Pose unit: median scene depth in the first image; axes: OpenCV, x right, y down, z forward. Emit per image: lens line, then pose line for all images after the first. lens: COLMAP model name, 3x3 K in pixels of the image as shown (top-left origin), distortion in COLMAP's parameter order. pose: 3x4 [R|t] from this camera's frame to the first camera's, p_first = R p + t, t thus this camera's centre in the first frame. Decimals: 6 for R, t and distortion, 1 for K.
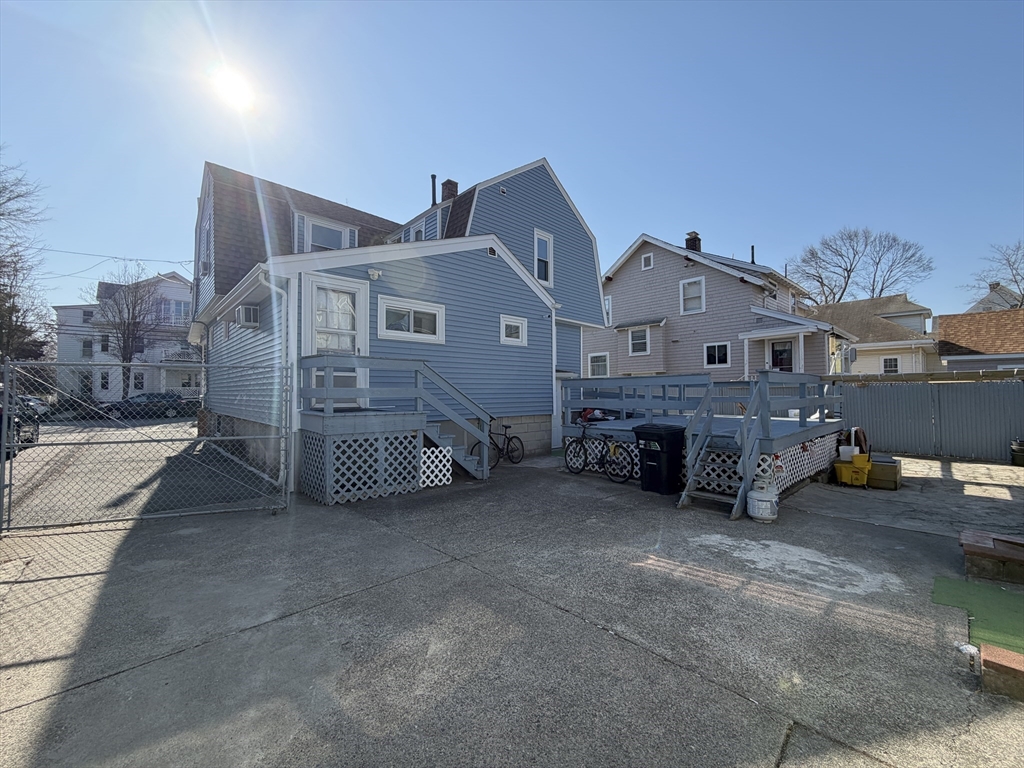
lens RADIAL K [[407.1, 0, 508.9], [0, 407.1, 381.7], [0, 0, 1]] dist [-0.000328, -0.000012]
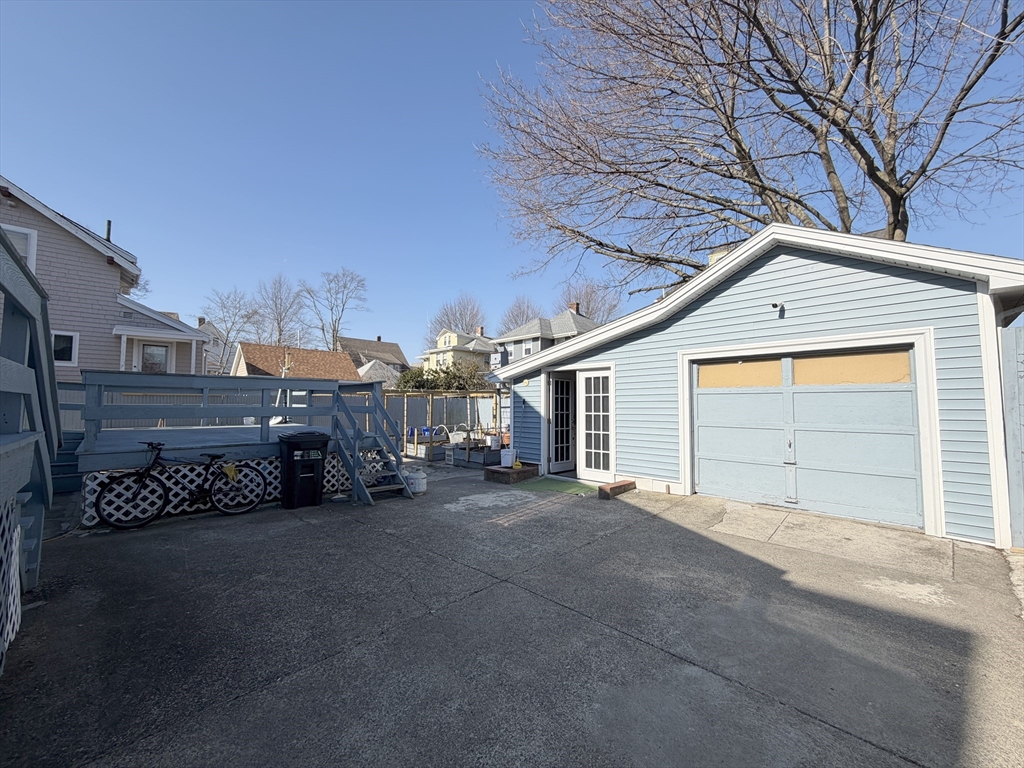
lens RADIAL K [[407.1, 0, 509.5], [0, 407.1, 384.6], [0, 0, 1]] dist [-0.000328, -0.000012]
pose [[-0.028478, 0.055221, 0.998068, -0.940133], [-0.031331, 0.997933, -0.056108, 0.057742], [-0.999103, -0.032868, -0.026689, 0.937881]]
